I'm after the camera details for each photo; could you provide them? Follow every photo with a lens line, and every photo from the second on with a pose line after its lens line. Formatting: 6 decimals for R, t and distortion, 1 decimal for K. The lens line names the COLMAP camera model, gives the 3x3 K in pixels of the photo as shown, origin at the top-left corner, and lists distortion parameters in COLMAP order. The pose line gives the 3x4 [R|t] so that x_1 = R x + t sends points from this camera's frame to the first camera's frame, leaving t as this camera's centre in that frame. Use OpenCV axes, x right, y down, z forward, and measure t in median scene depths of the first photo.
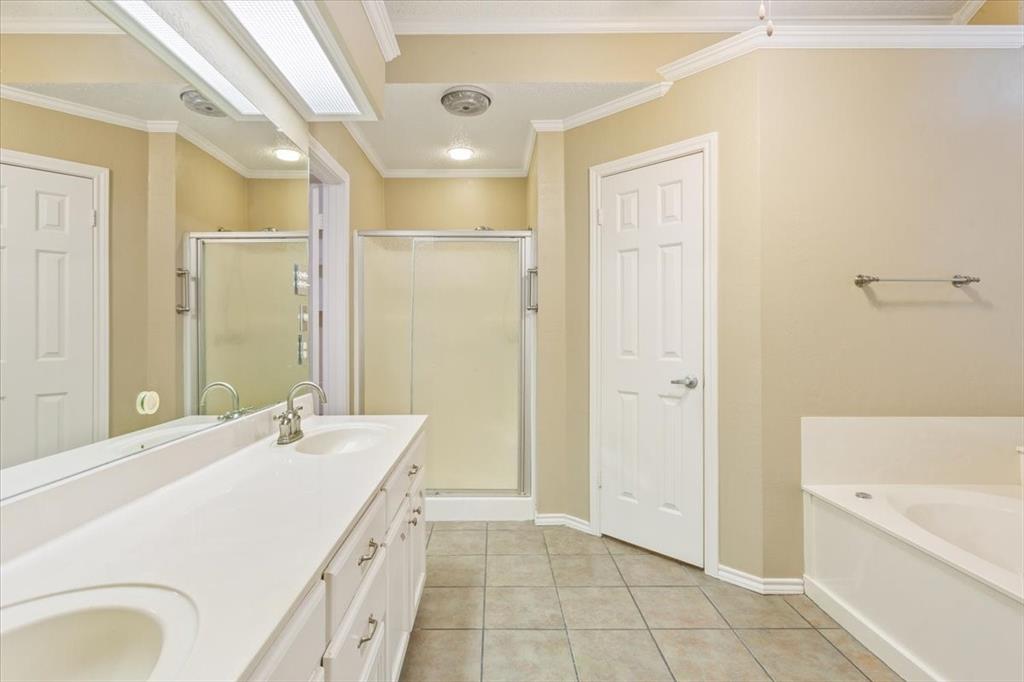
lens RADIAL K [[498.5, 0, 515.8], [0, 498.5, 324.9], [0, 0, 1]] dist [0.001266, 0.000198]
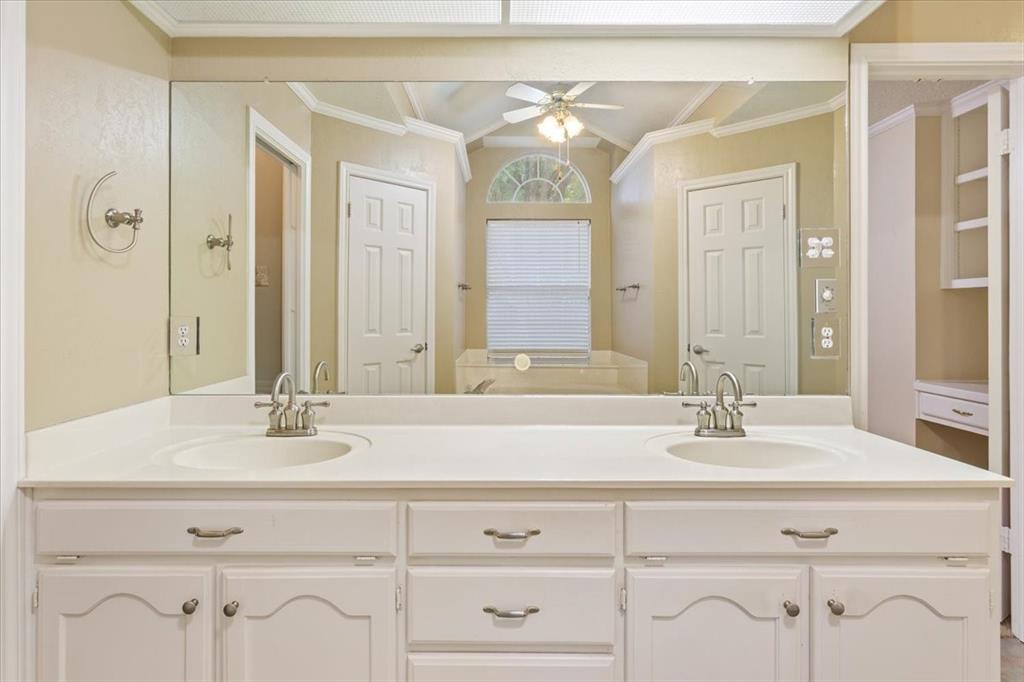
lens RADIAL K [[498.5, 0, 515.8], [0, 498.5, 324.9], [0, 0, 1]] dist [0.001266, 0.000198]
pose [[-0.009356, 0.025865, -0.999622, 0.291189], [0.005178, 0.999653, 0.025817, 0.006435], [0.999943, -0.004935, -0.009487, 0.433932]]
